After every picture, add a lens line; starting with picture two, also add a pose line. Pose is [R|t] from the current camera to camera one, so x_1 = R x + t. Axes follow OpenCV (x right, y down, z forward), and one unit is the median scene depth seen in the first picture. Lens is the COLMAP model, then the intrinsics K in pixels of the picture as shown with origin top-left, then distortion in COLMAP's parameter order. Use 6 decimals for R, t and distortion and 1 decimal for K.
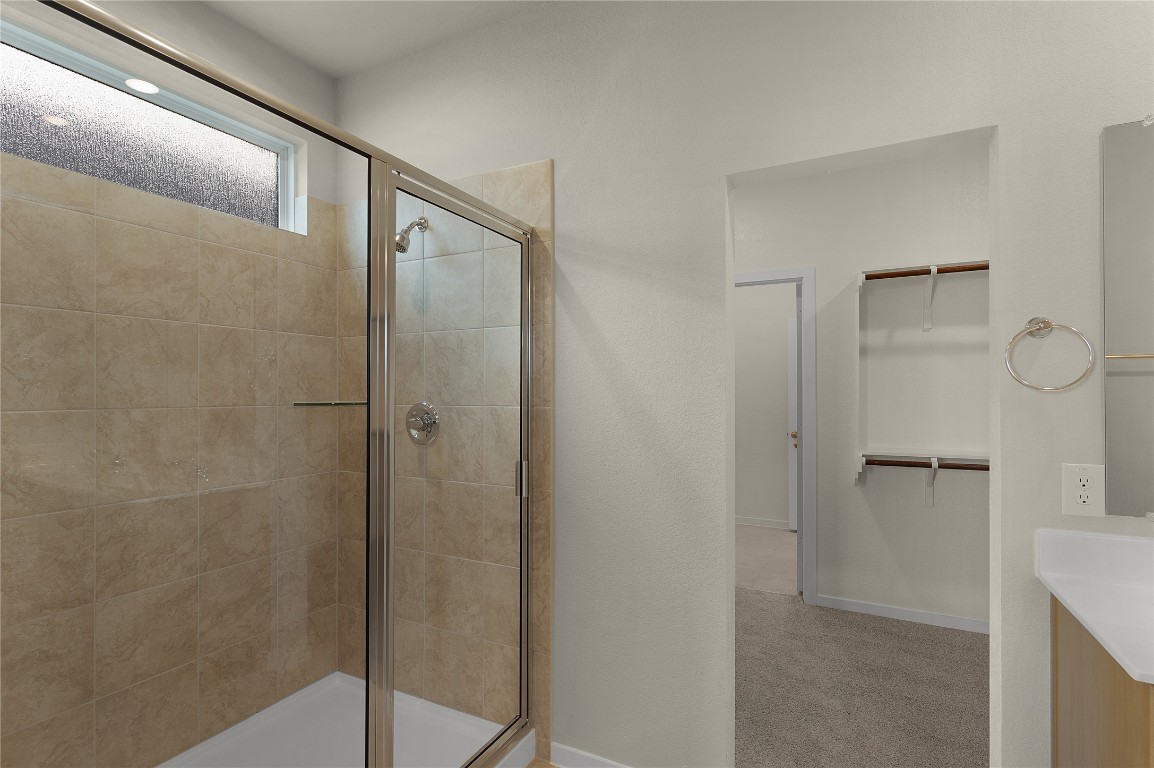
lens RADIAL K [[559.7, 0, 576.8], [0, 559.7, 388.9], [0, 0, 1]] dist [0.006579, -0.001521]
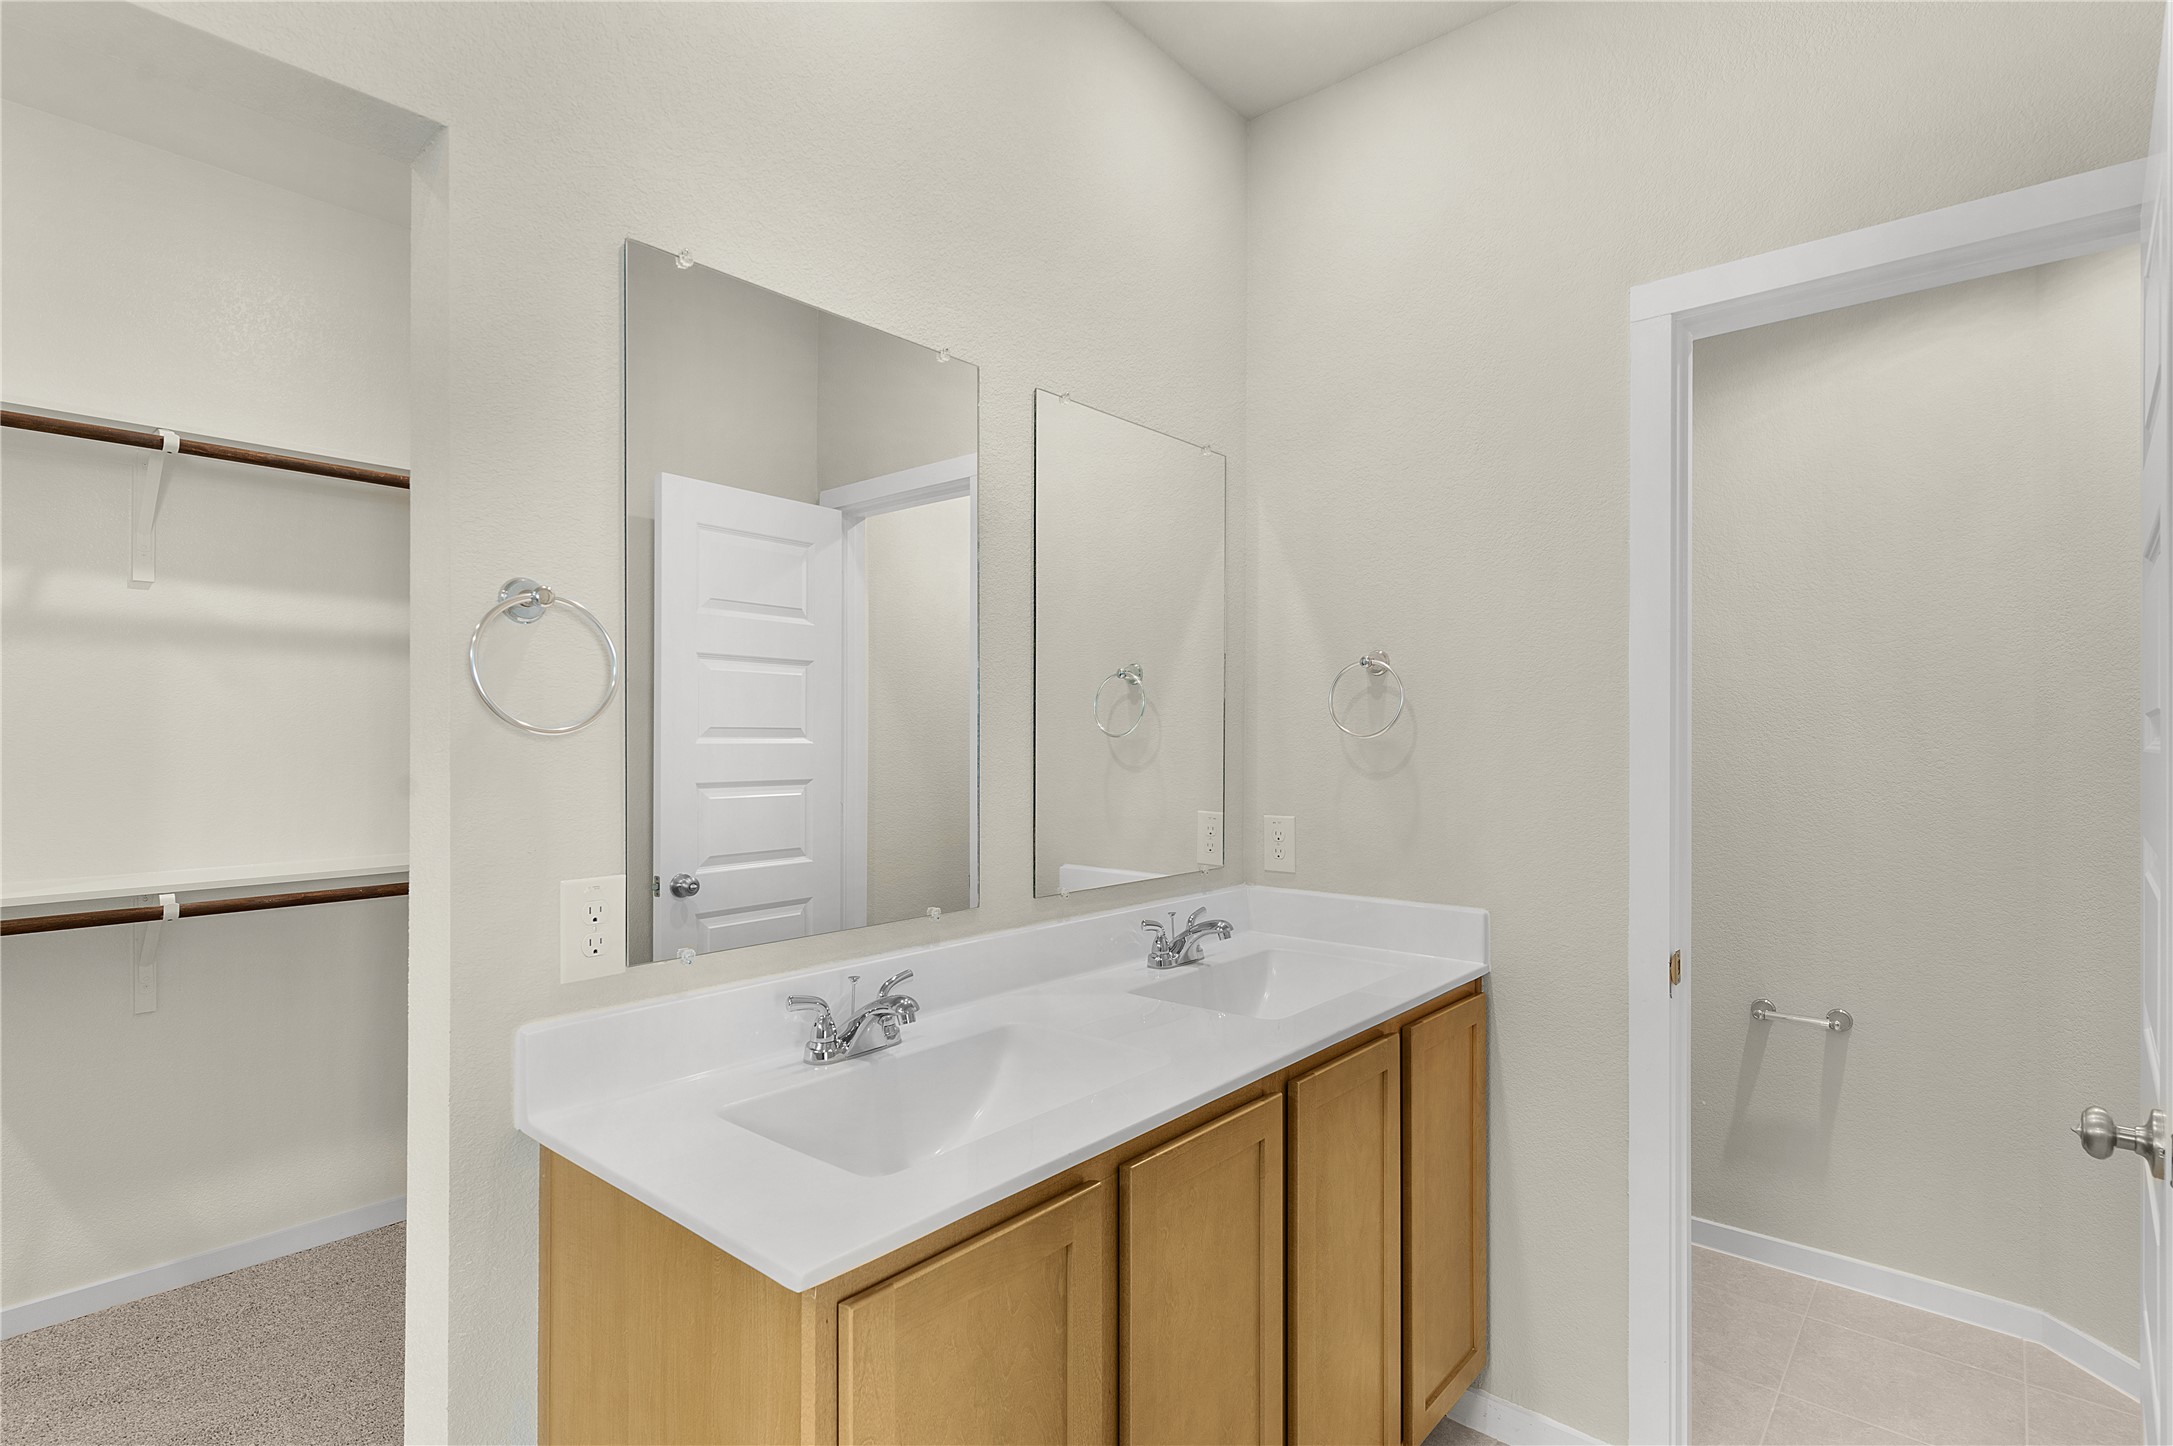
lens RADIAL K [[1054.0, 0, 1093.0], [0, 1054.0, 734.7], [0, 0, 1]] dist [0.006579, -0.001521]
pose [[0.228826, 0.004793, 0.973456, 0.066239], [-0.009501, 0.999951, -0.002691, 0.001538], [-0.973421, -0.008633, 0.228860, 0.335060]]
